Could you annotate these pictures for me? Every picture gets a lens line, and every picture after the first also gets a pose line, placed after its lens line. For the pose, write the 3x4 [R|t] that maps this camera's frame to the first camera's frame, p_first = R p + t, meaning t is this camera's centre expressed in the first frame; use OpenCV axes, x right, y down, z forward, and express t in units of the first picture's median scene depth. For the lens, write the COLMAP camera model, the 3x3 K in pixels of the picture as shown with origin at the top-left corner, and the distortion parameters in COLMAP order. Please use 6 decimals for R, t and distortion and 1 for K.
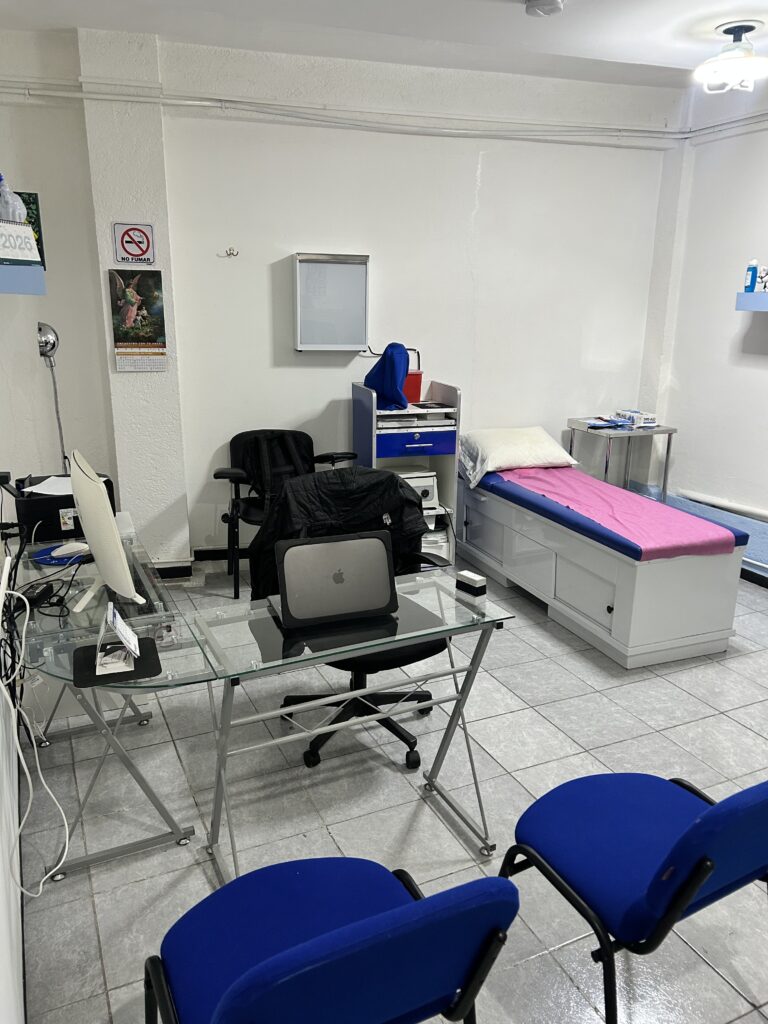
lens RADIAL K [[775.0, 0, 384.5], [0, 775.0, 513.7], [0, 0, 1]] dist [0.044631, -0.044441]
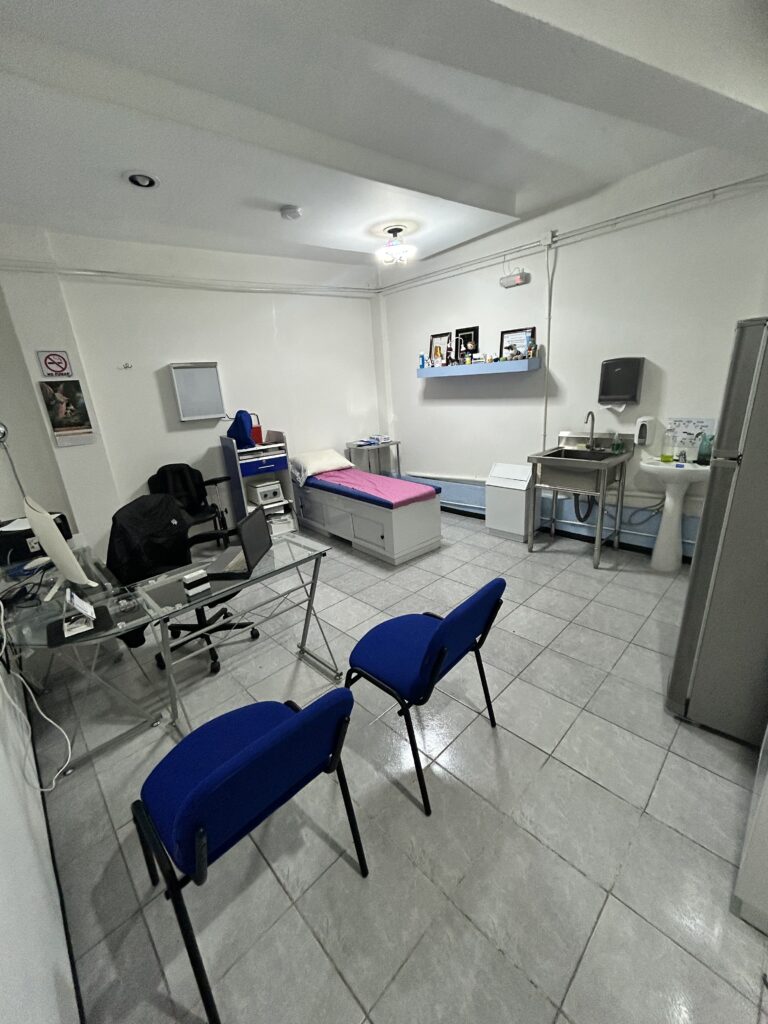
lens RADIAL K [[413.5, 0, 383.7], [0, 413.5, 511.0], [0, 0, 1]] dist [0.002662, 0.000126]
pose [[0.943312, -0.169907, 0.285120, 0.012828], [0.163886, 0.985451, 0.045034, 0.013976], [-0.288623, 0.004246, 0.957433, 0.023139]]
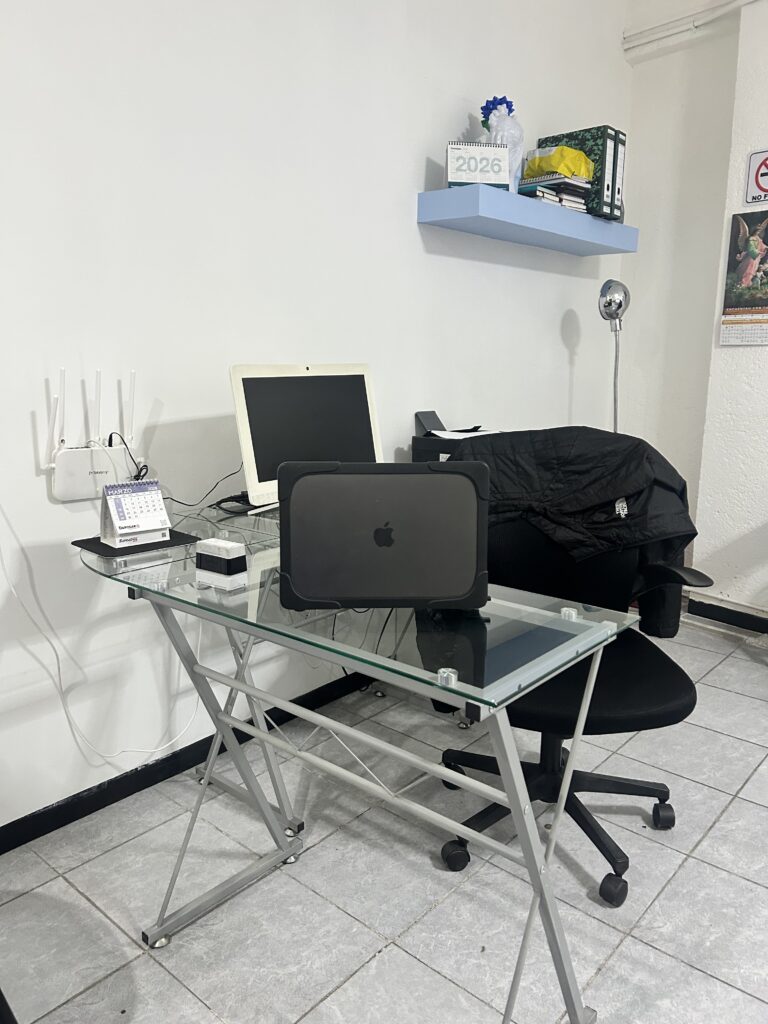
lens RADIAL K [[775.0, 0, 377.2], [0, 775.0, 514.9], [0, 0, 1]] dist [0.044631, -0.044441]
pose [[0.393068, 0.173852, -0.902925, 0.292333], [-0.249985, 0.965182, 0.077014, 0.010297], [0.884876, 0.195446, 0.422843, 0.431643]]
